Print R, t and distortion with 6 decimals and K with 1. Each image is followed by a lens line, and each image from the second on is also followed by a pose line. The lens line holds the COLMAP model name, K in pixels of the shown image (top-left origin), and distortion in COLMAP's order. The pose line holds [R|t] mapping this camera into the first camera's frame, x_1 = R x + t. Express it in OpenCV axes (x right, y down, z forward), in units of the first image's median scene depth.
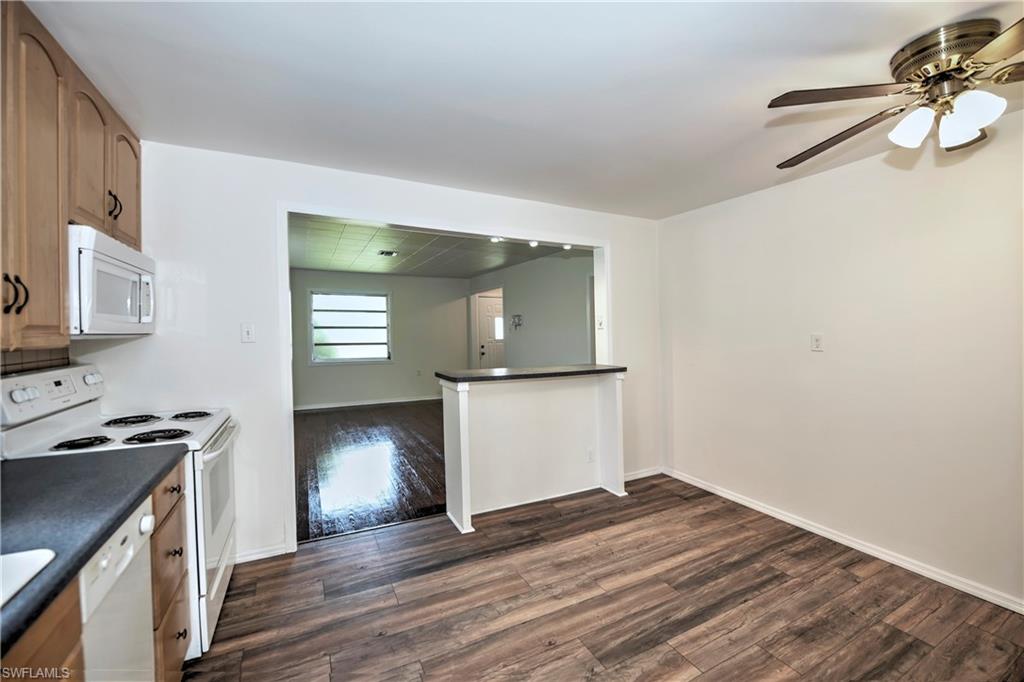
lens RADIAL K [[410.2, 0, 512.0], [0, 410.2, 341.0], [0, 0, 1]] dist [-0.002877, -0.000310]
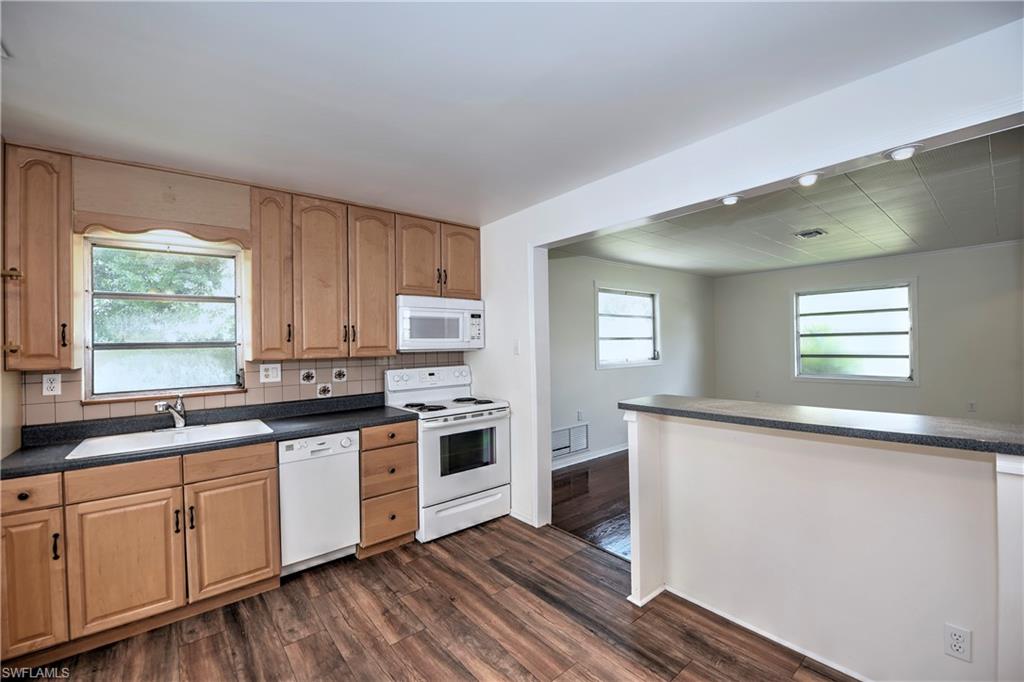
lens RADIAL K [[430.5, 0, 512.0], [0, 430.5, 341.0], [0, 0, 1]] dist [0.002794, 0.000239]
pose [[0.230377, -0.010341, -0.973047, 0.790932], [-0.004846, 0.999919, -0.011773, -0.026196], [0.973089, 0.007428, 0.230308, 0.713477]]
